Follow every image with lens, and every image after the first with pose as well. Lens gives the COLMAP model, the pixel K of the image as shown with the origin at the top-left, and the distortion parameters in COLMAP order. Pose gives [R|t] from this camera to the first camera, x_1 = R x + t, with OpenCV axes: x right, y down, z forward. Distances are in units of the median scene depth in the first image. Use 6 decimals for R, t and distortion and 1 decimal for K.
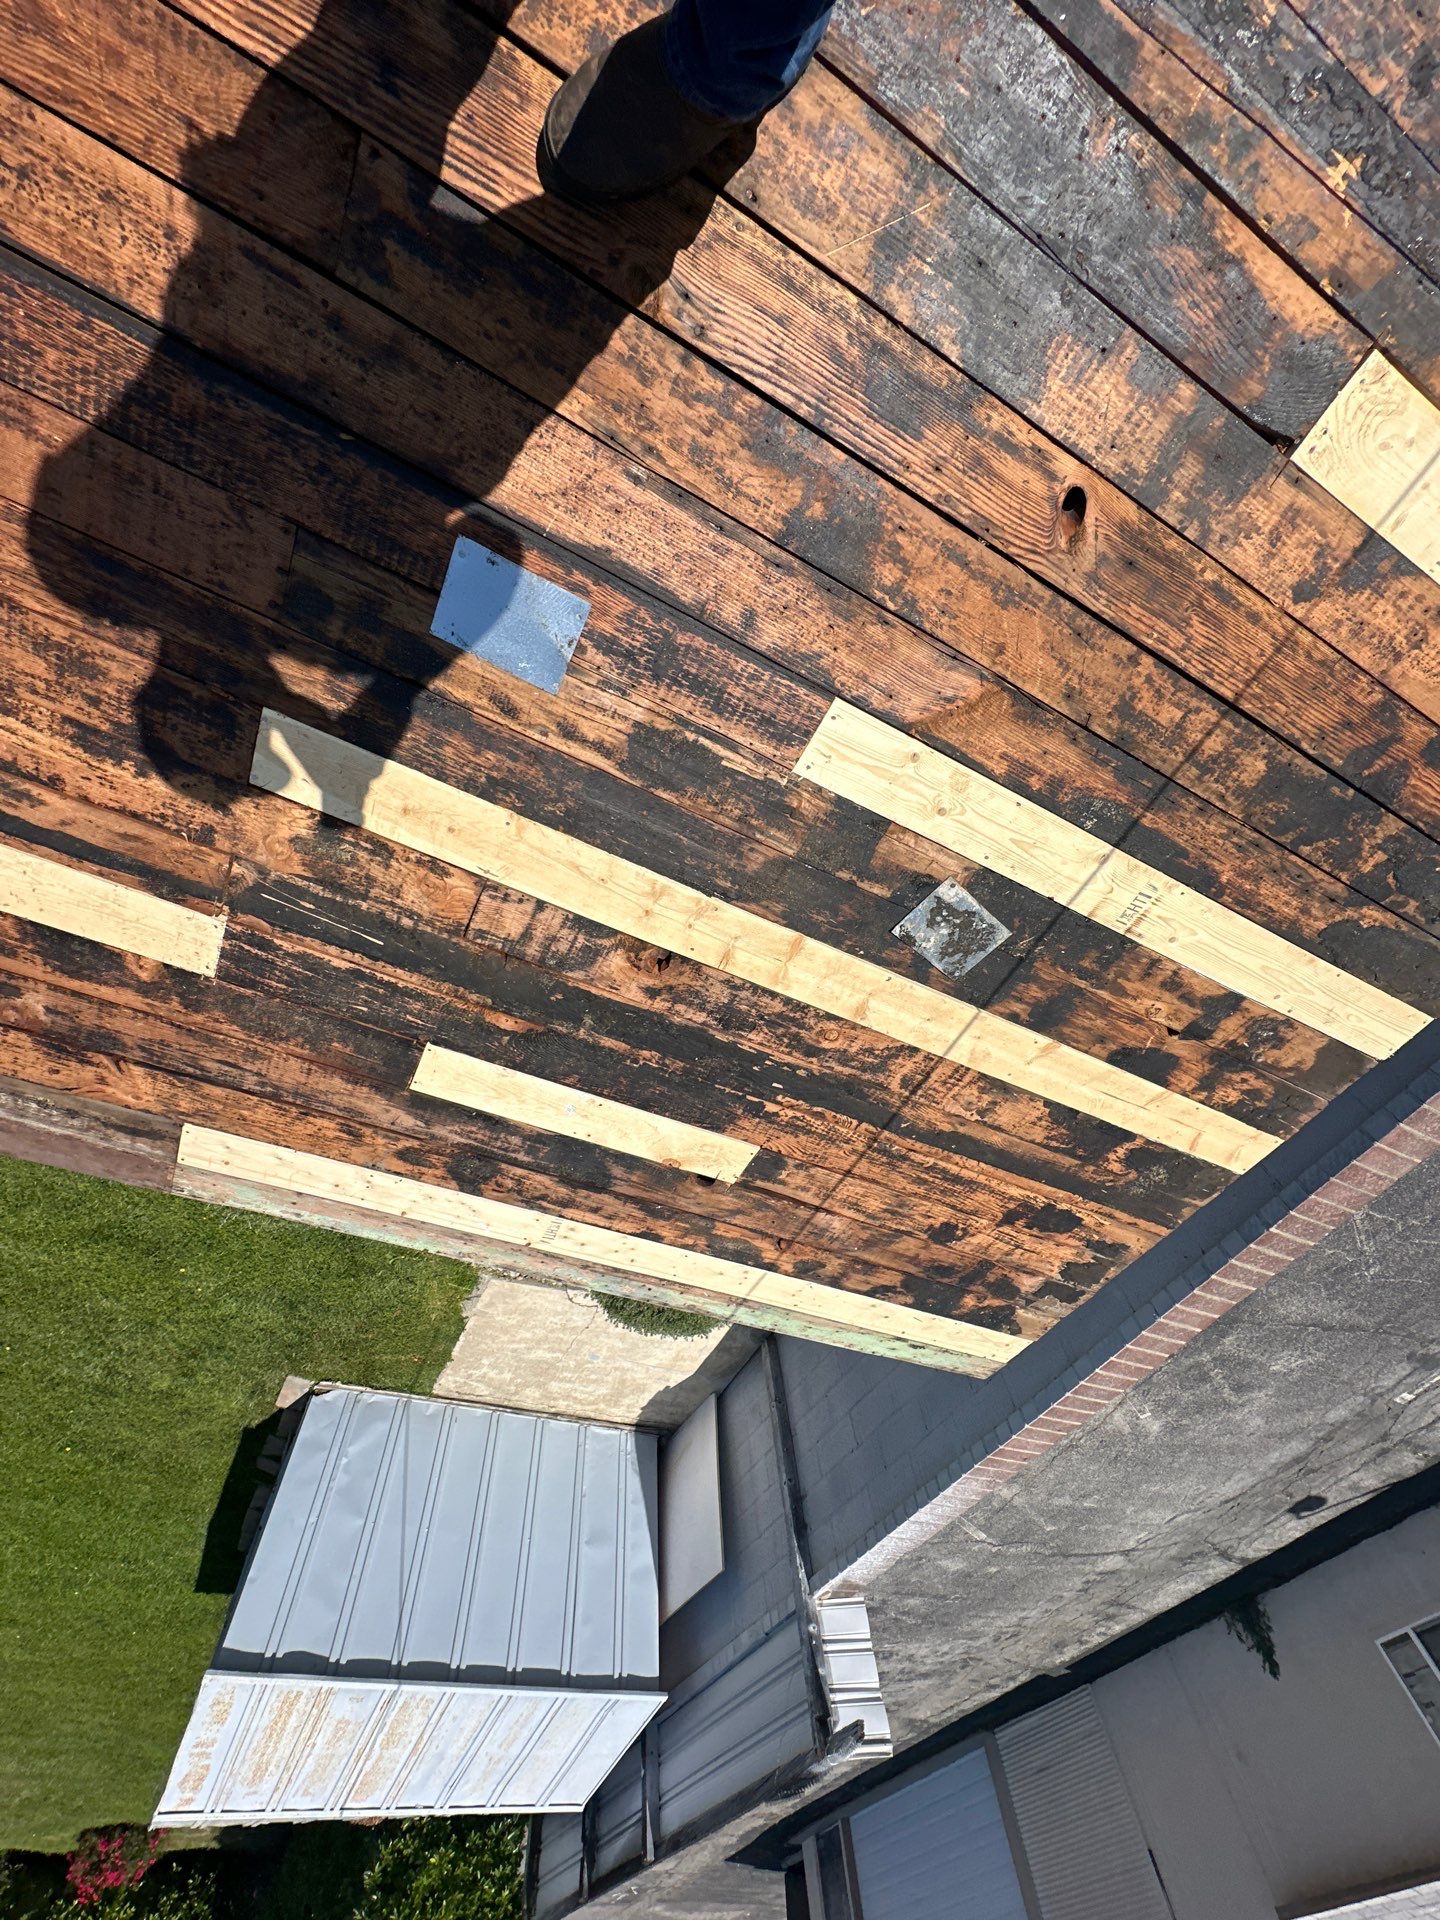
lens RADIAL K [[772.5, 0, 725.2], [0, 772.5, 961.2], [0, 0, 1]] dist [-0.001755, 0.001006]
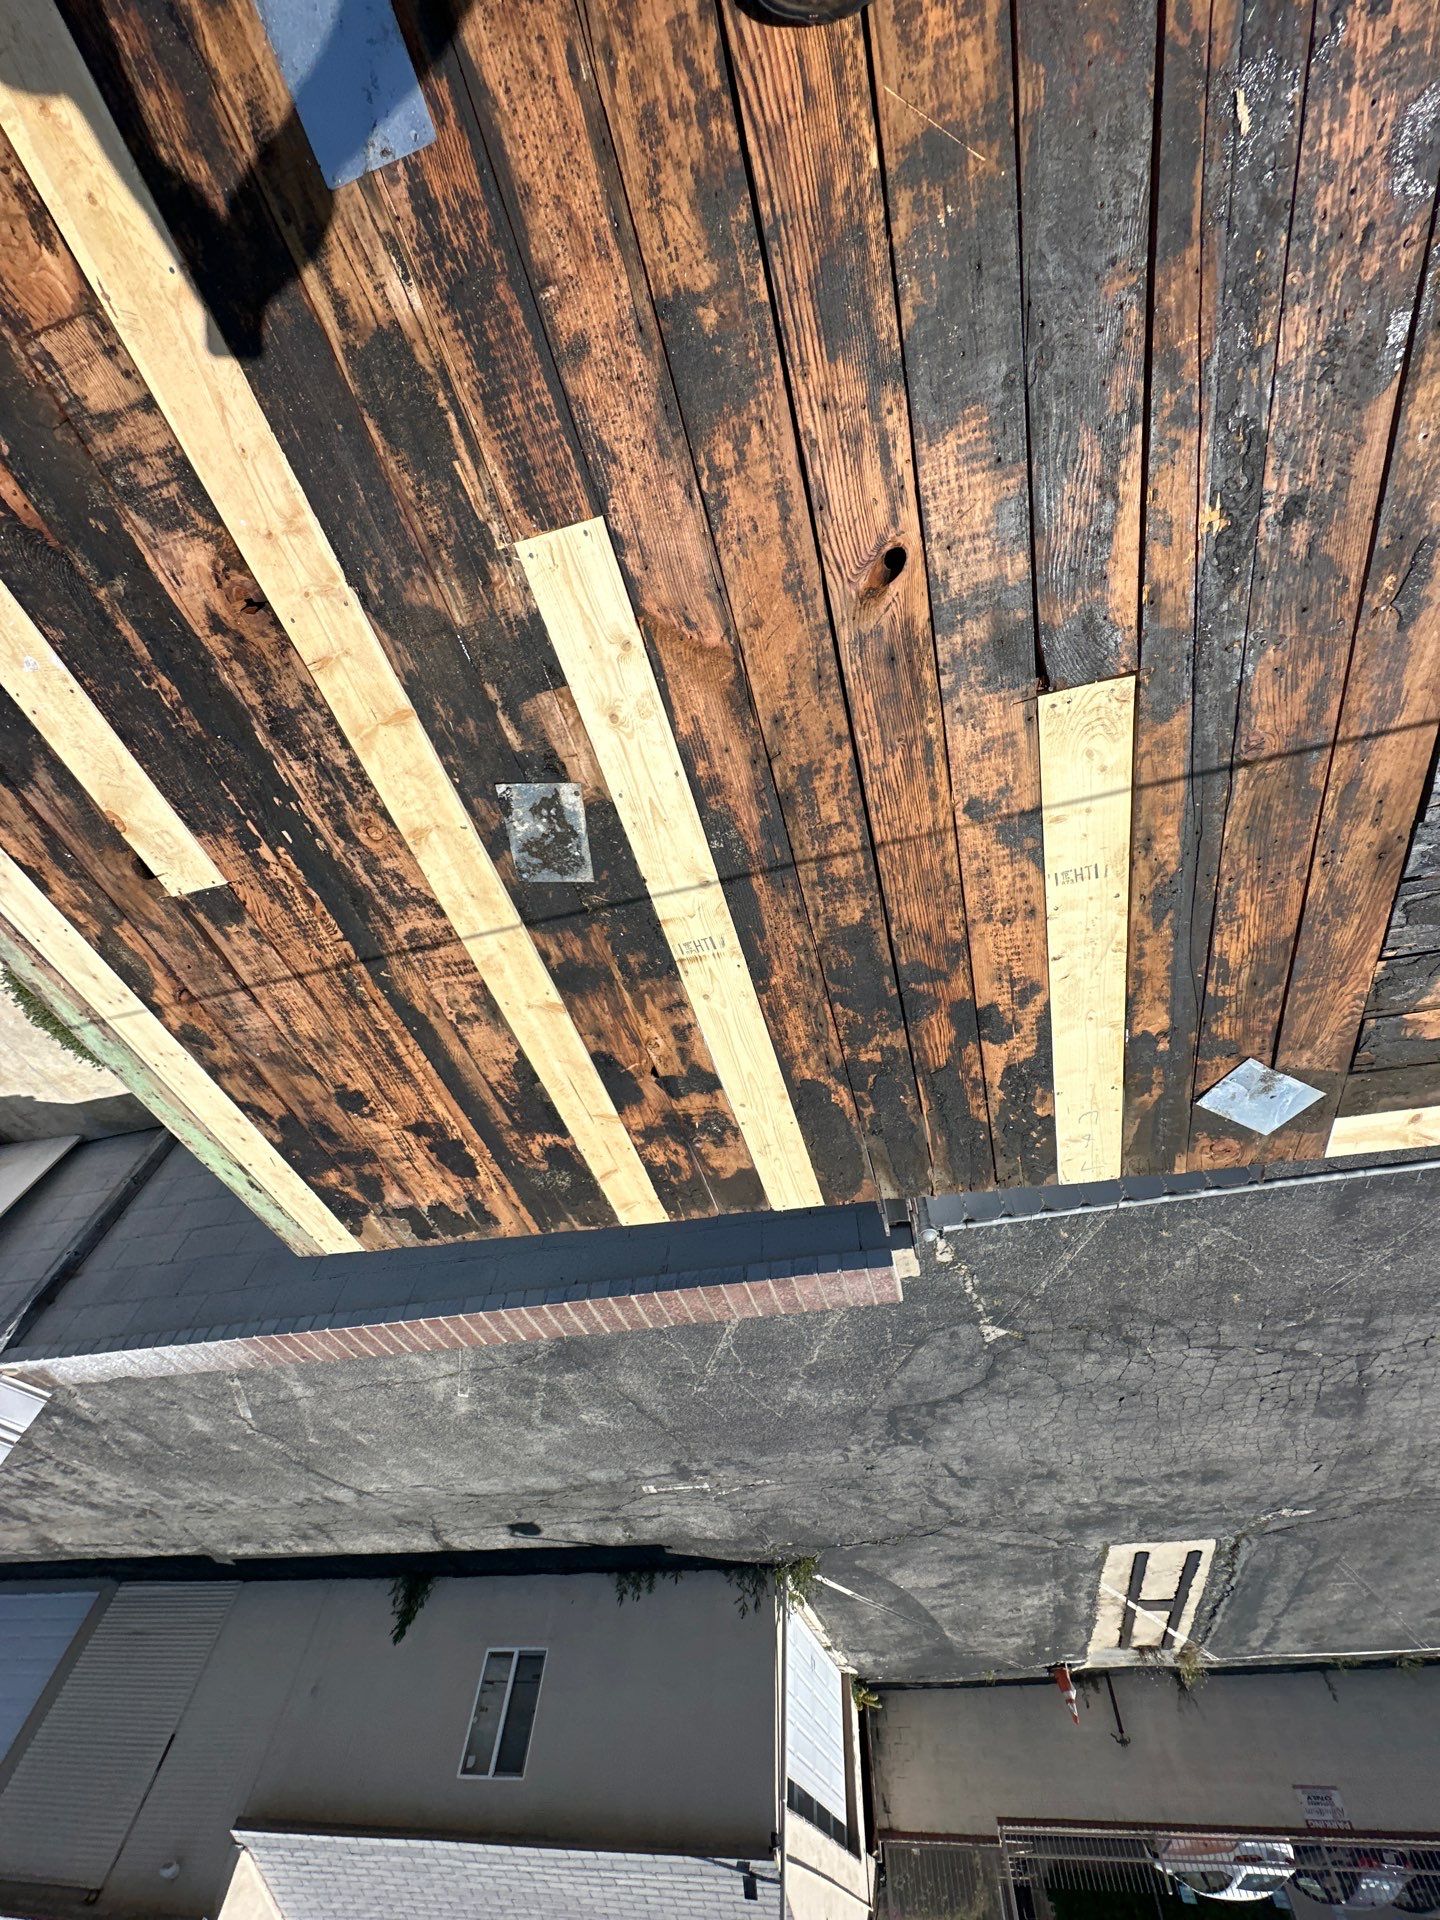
lens RADIAL K [[772.5, 0, 725.2], [0, 772.5, 961.2], [0, 0, 1]] dist [-0.001755, 0.001006]
pose [[0.671880, 0.660262, 0.335605, 0.197740], [-0.677018, 0.731243, -0.083244, 0.005373], [-0.300371, -0.171281, 0.938318, 0.030944]]
